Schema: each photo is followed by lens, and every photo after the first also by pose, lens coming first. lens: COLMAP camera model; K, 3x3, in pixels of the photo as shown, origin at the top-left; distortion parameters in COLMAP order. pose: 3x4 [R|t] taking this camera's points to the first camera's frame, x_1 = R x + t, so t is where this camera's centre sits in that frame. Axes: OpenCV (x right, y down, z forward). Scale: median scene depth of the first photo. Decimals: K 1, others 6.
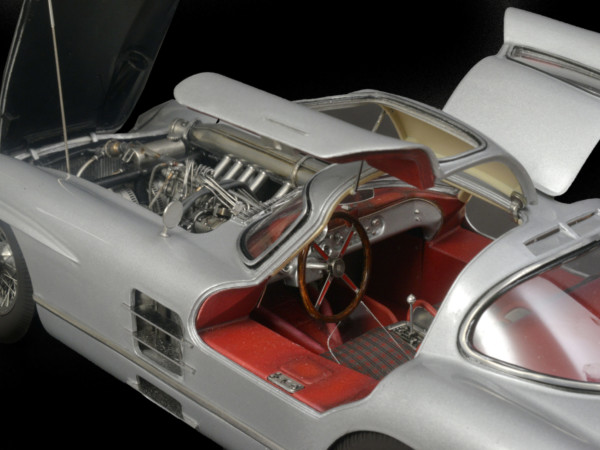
lens RADIAL K [[1357.7, 0, 297.5], [0, 1357.7, 225.2], [0, 0, 1]] dist [-0.053905, 0.000000]
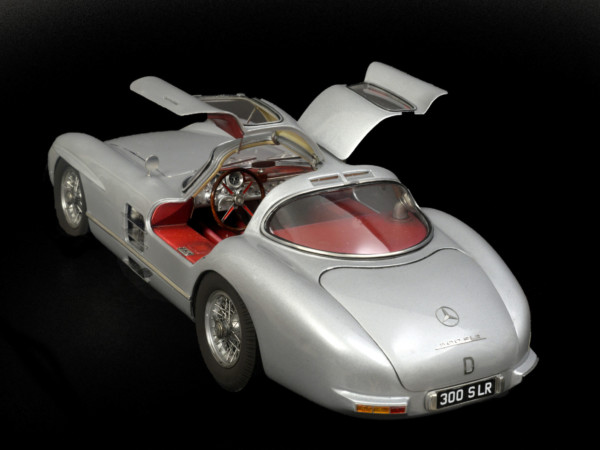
lens RADIAL K [[1452.4, 0, 294.5], [0, 1452.4, 225.9], [0, 0, 1]] dist [-0.045191, 0.000000]
pose [[0.962874, 0.077674, -0.258536, 0.596809], [-0.102271, 0.991282, -0.083072, 0.216662], [0.249829, 0.106429, 0.962423, -0.784357]]
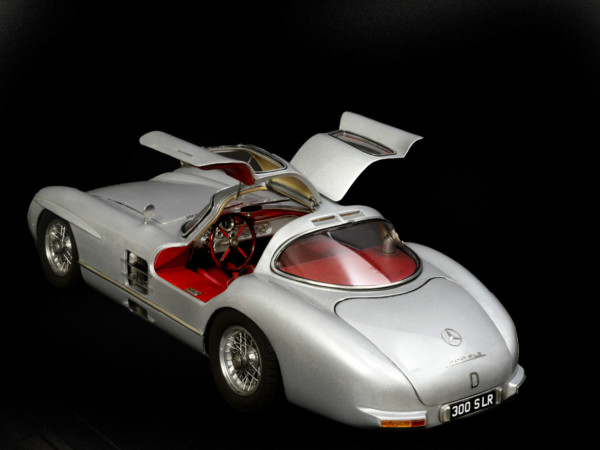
lens RADIAL K [[1452.4, 0, 305.1], [0, 1452.4, 223.0], [0, 0, 1]] dist [-0.045191, 0.000000]
pose [[0.992217, 0.030645, -0.120691, 0.379513], [-0.045985, 0.990907, -0.126444, 0.261419], [0.115718, 0.131010, 0.984604, -0.997286]]
